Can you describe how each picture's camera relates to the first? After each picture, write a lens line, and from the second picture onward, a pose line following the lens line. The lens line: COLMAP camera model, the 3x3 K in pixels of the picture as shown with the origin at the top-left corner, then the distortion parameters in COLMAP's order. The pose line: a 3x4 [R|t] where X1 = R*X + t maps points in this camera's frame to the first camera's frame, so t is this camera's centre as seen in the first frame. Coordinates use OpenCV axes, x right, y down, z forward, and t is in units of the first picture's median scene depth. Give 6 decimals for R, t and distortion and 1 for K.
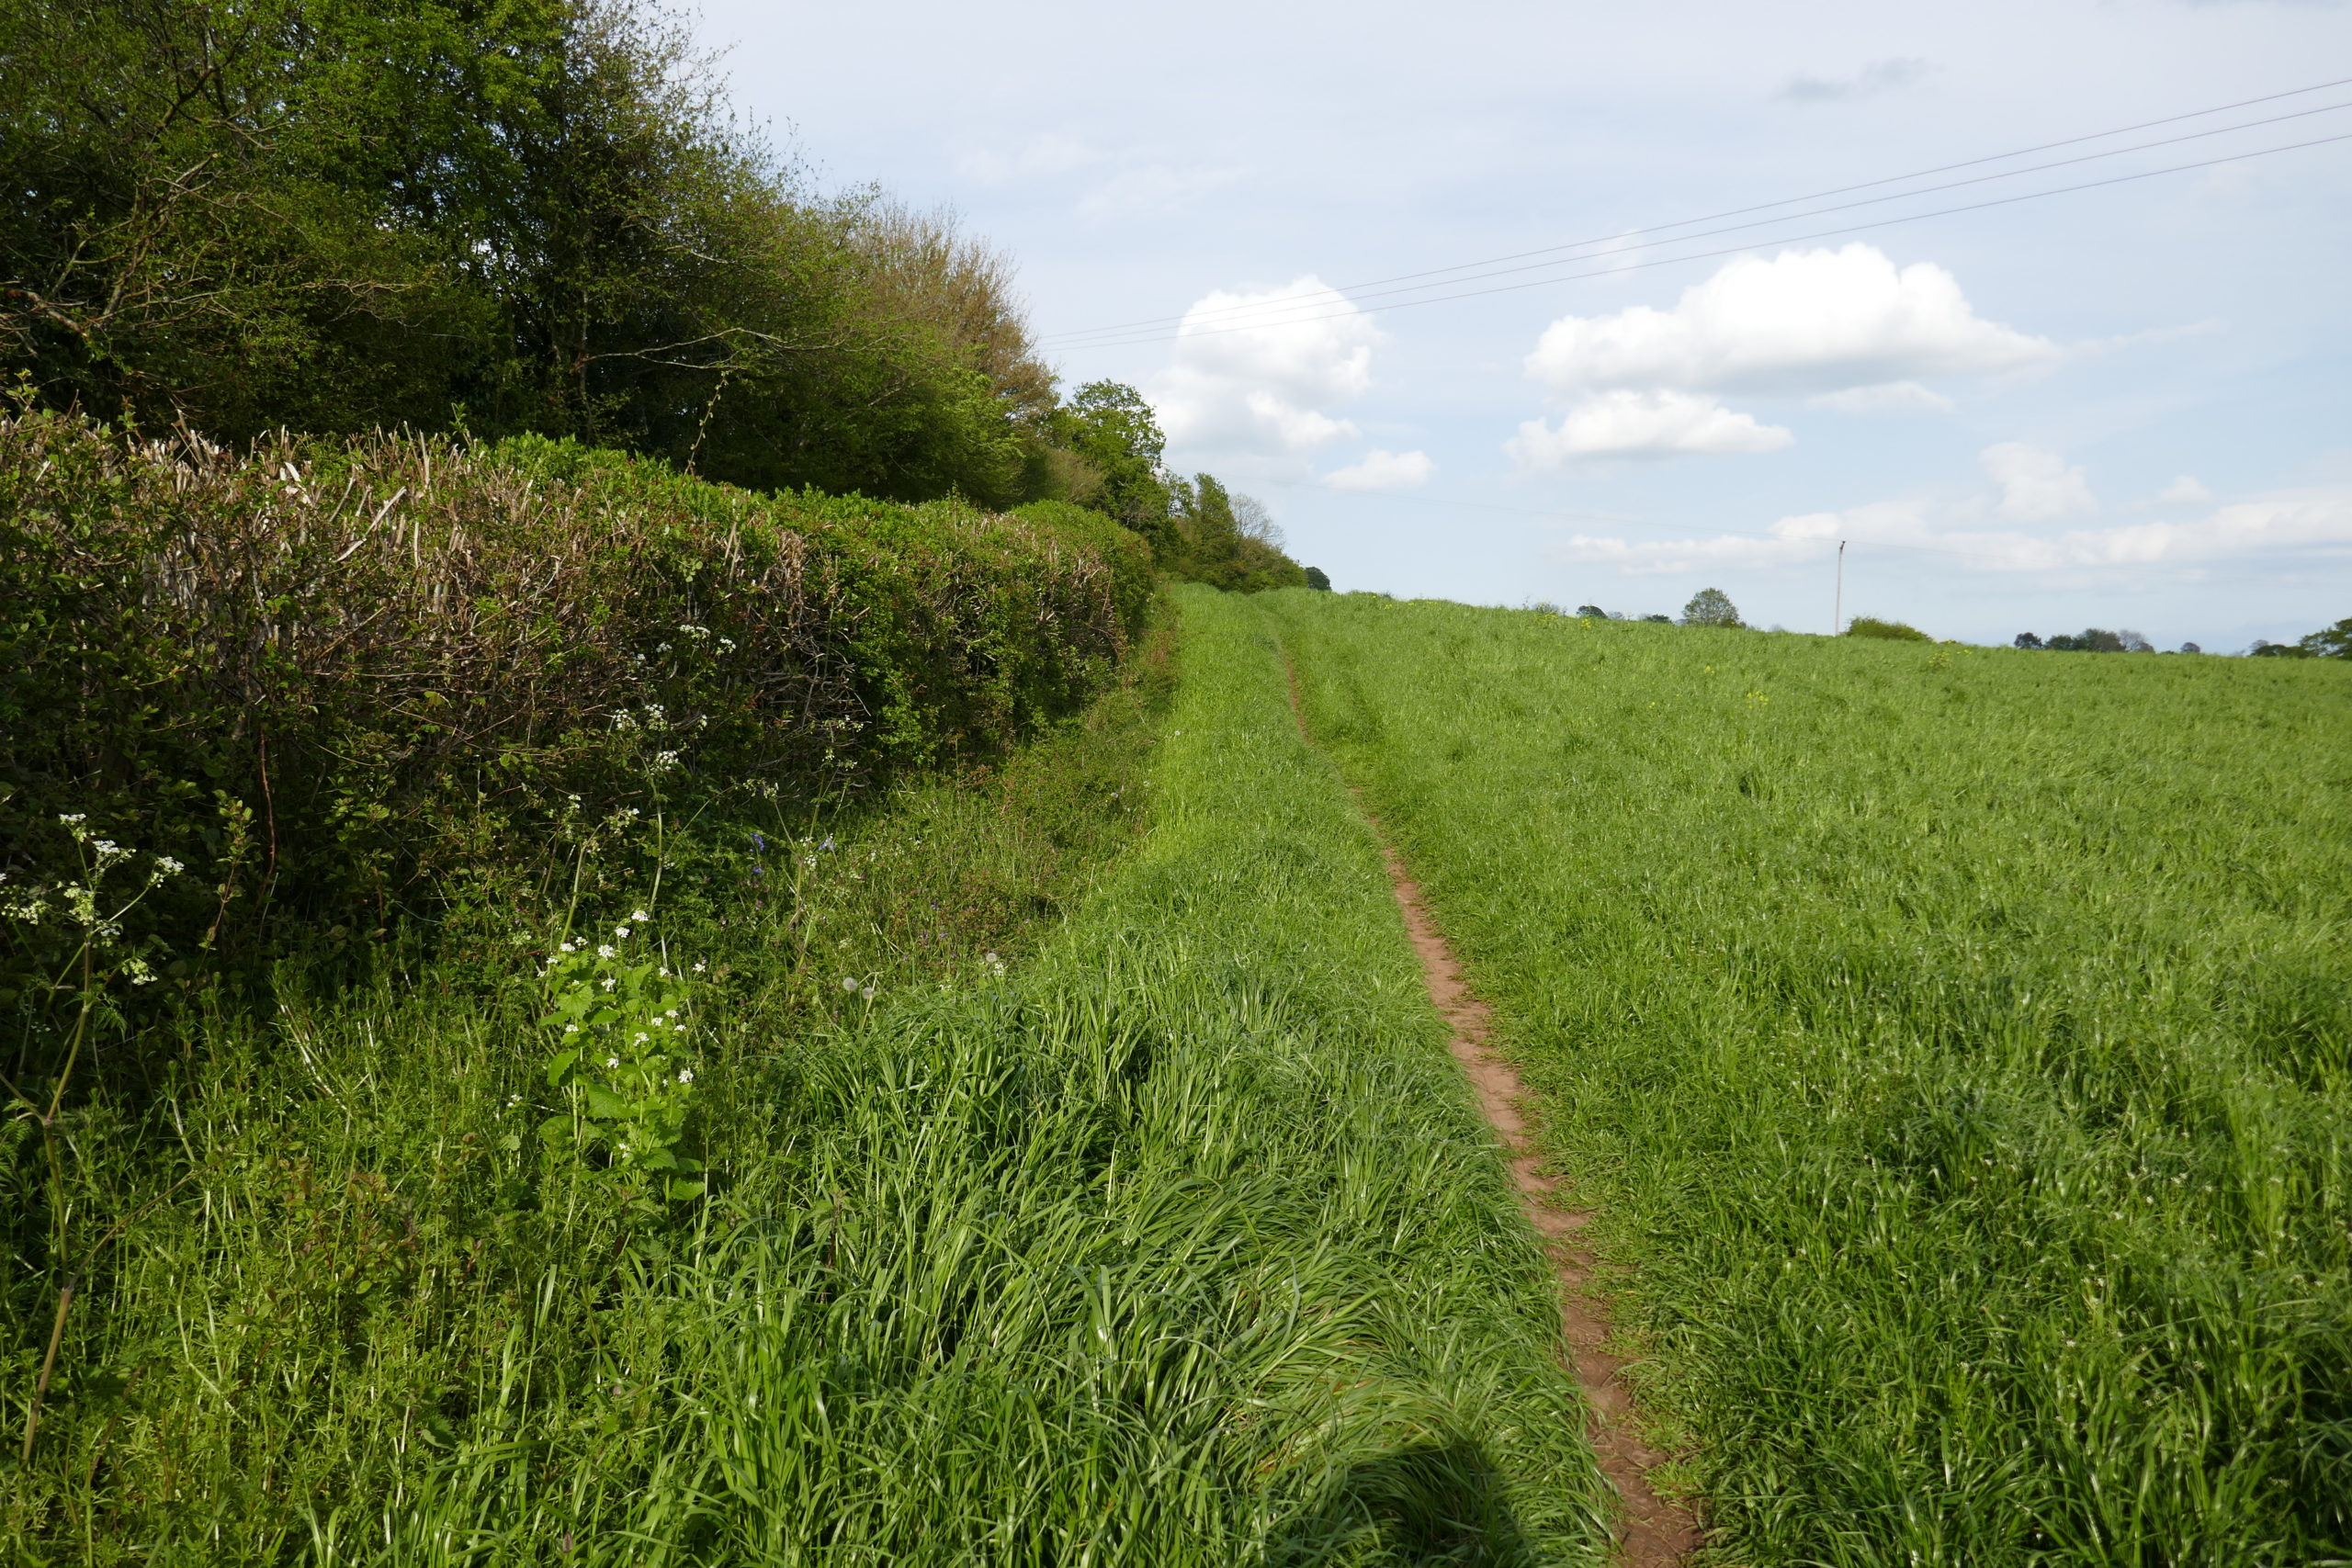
lens RADIAL K [[1703.8, 0, 1176.0], [0, 1703.8, 784.0], [0, 0, 1]] dist [0.057880, 0.001148]
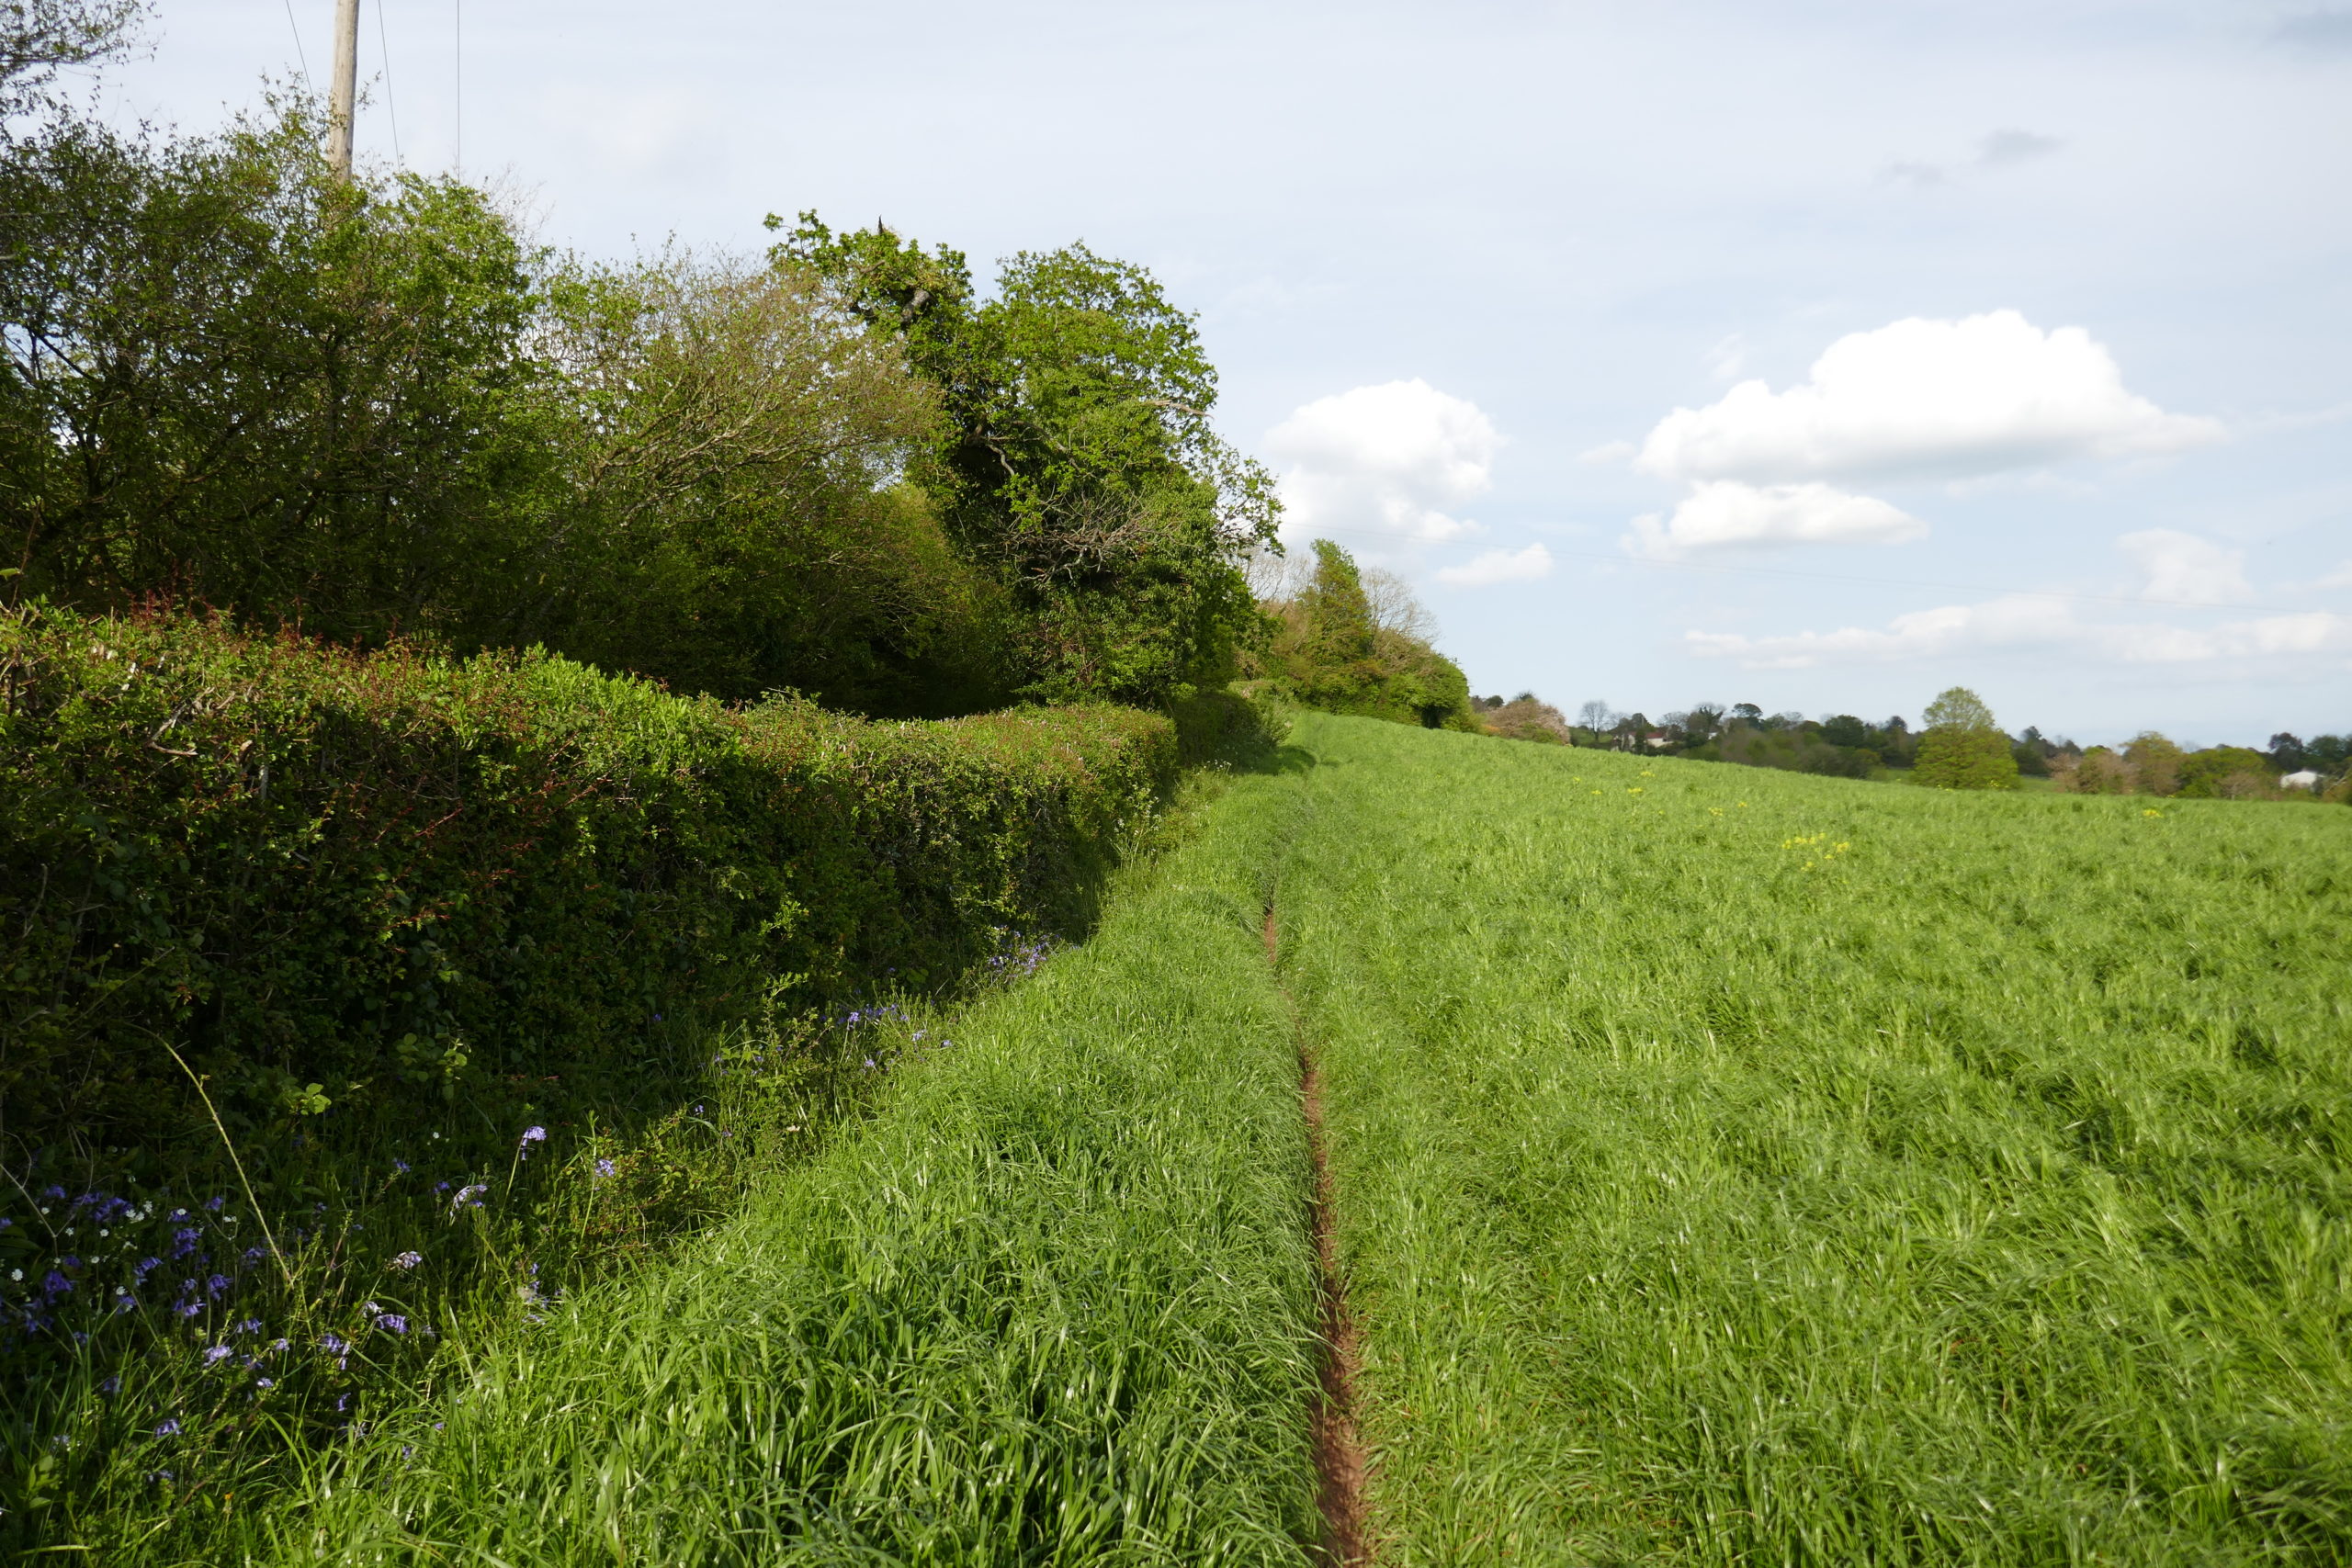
lens RADIAL K [[1684.3, 0, 1180.5], [0, 1684.3, 721.8], [0, 0, 1]] dist [-0.022011, 0.000670]
pose [[0.997426, -0.008192, -0.071235, 0.005389], [0.001656, 0.995819, -0.091335, -0.036366], [0.071685, 0.090982, 0.993269, 0.263189]]
